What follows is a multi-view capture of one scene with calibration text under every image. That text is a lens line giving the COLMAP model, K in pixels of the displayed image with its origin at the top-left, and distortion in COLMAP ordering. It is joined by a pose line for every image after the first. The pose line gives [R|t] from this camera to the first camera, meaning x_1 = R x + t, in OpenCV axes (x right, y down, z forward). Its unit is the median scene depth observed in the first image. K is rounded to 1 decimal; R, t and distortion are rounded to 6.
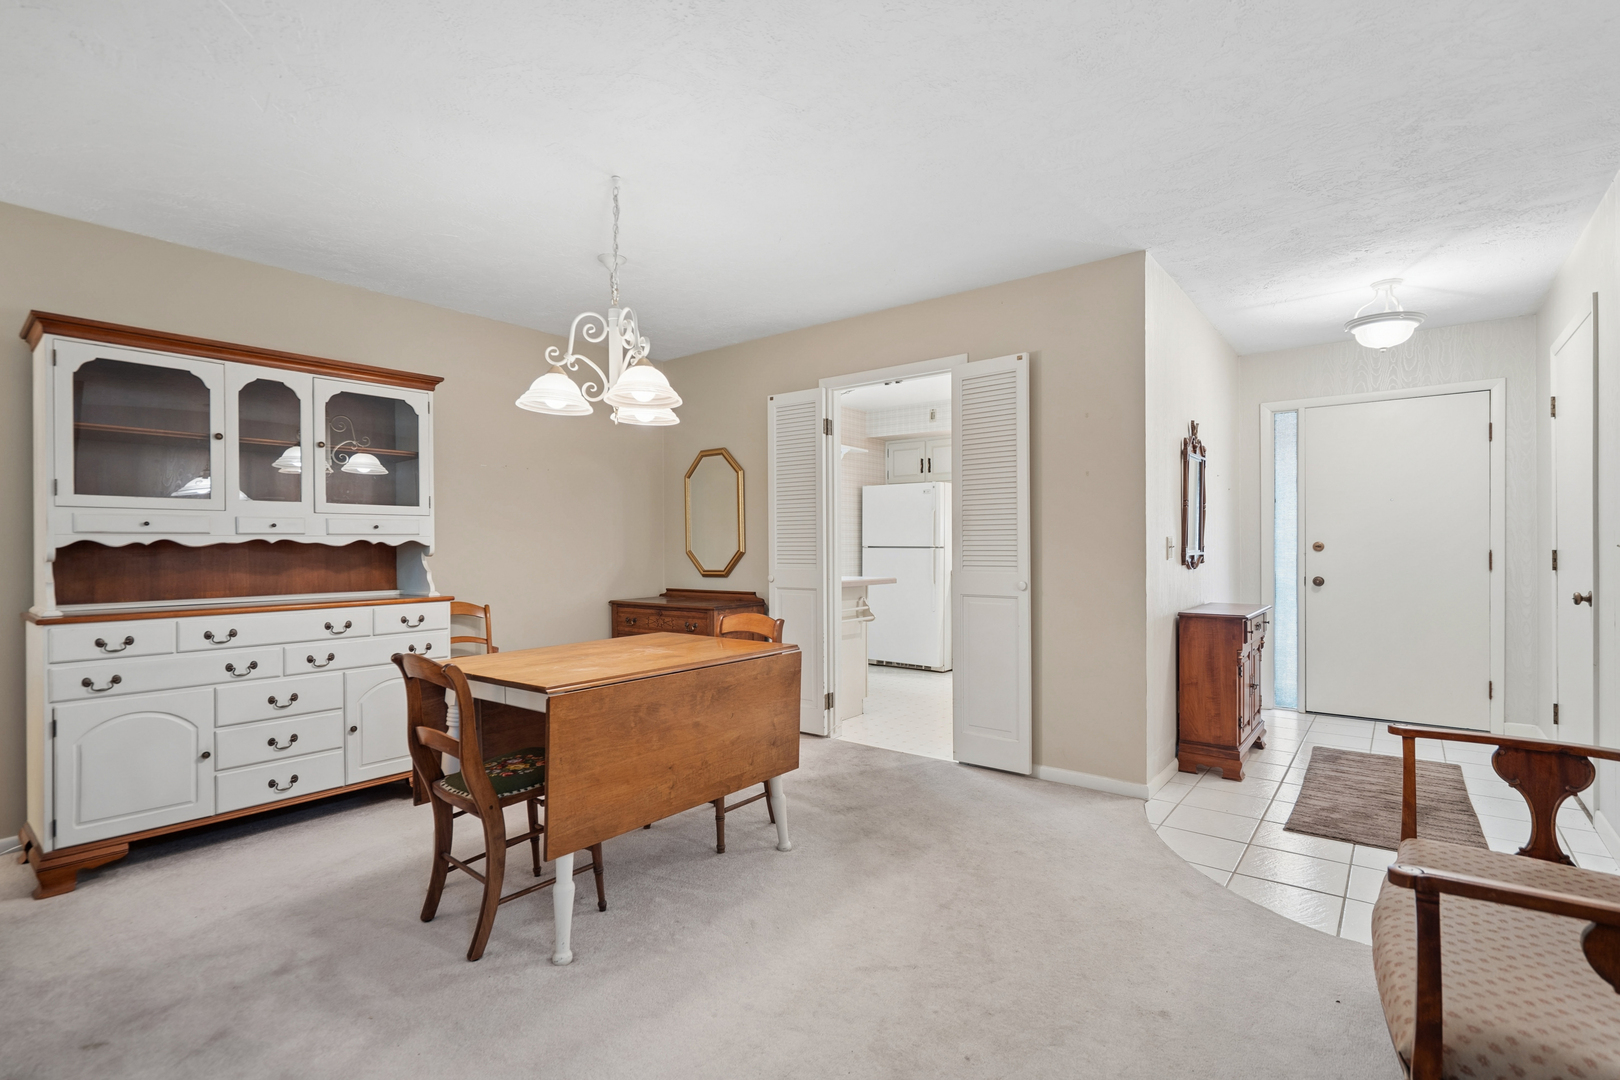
lens RADIAL K [[767.1, 0, 808.7], [0, 767.1, 545.4], [0, 0, 1]] dist [-0.003645, -0.000270]
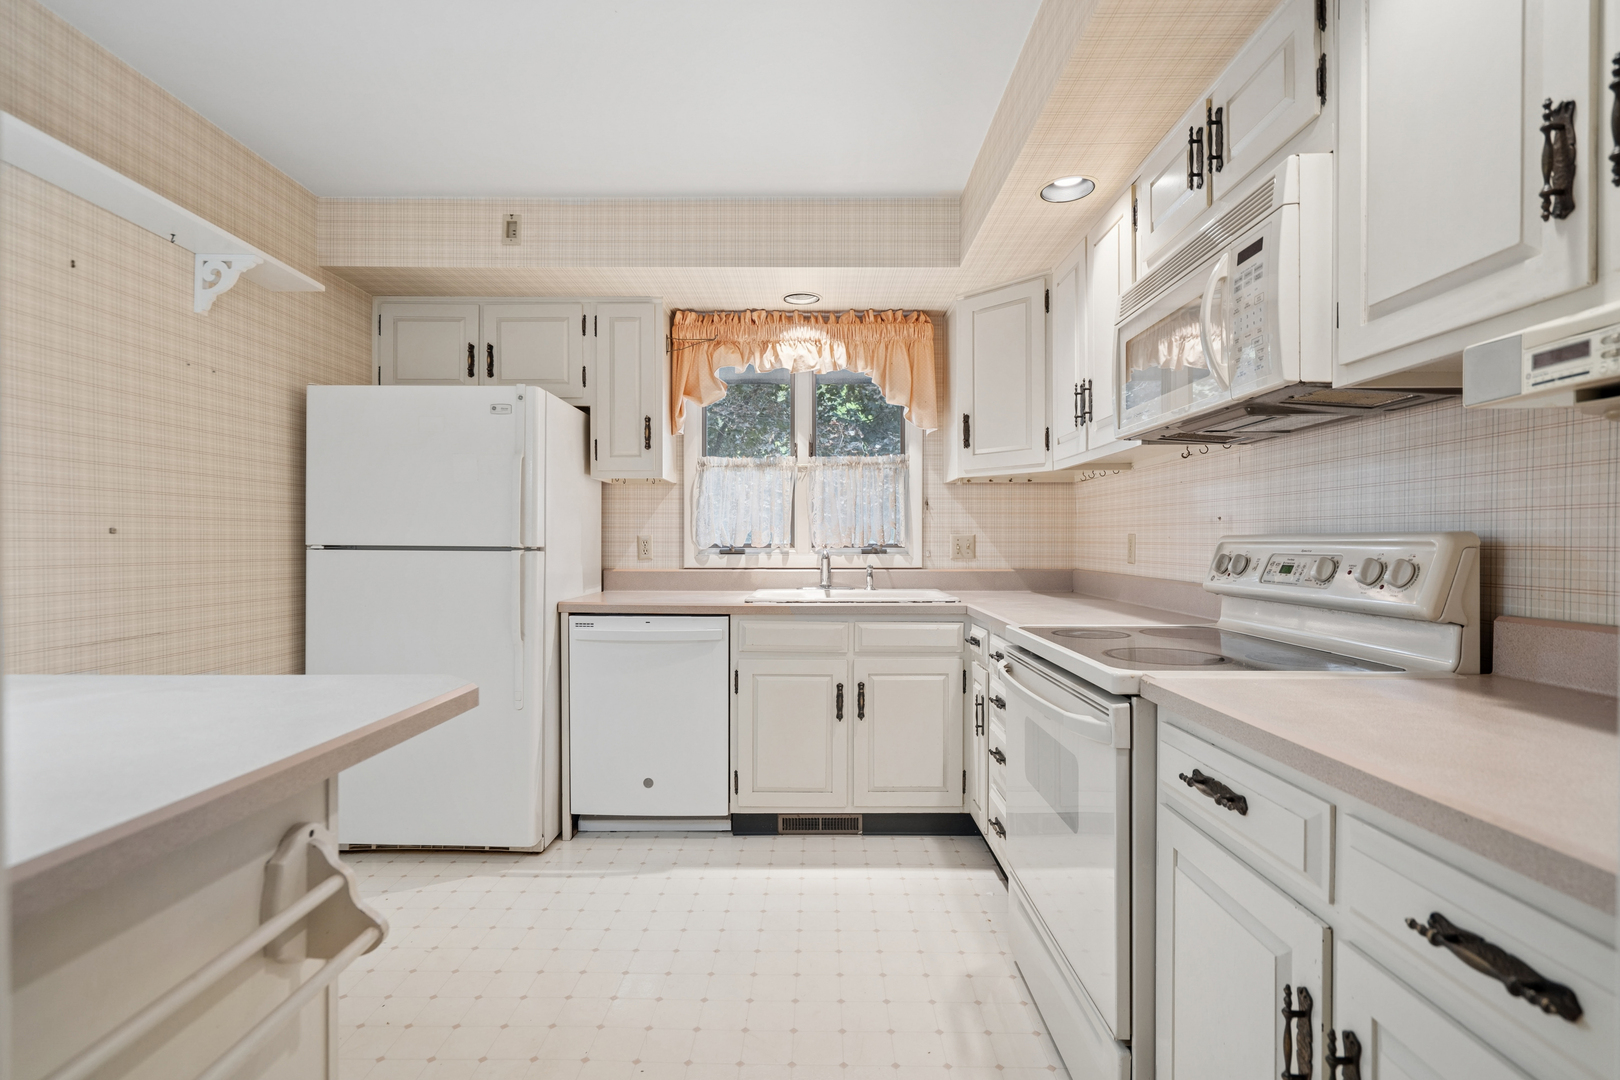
lens RADIAL K [[767.1, 0, 813.1], [0, 767.1, 551.3], [0, 0, 1]] dist [-0.003645, -0.000270]
pose [[0.793218, 0.003710, 0.608927, 0.039273], [-0.005637, 0.999983, 0.001251, 0.001762], [-0.608912, -0.004425, 0.793226, 0.554588]]
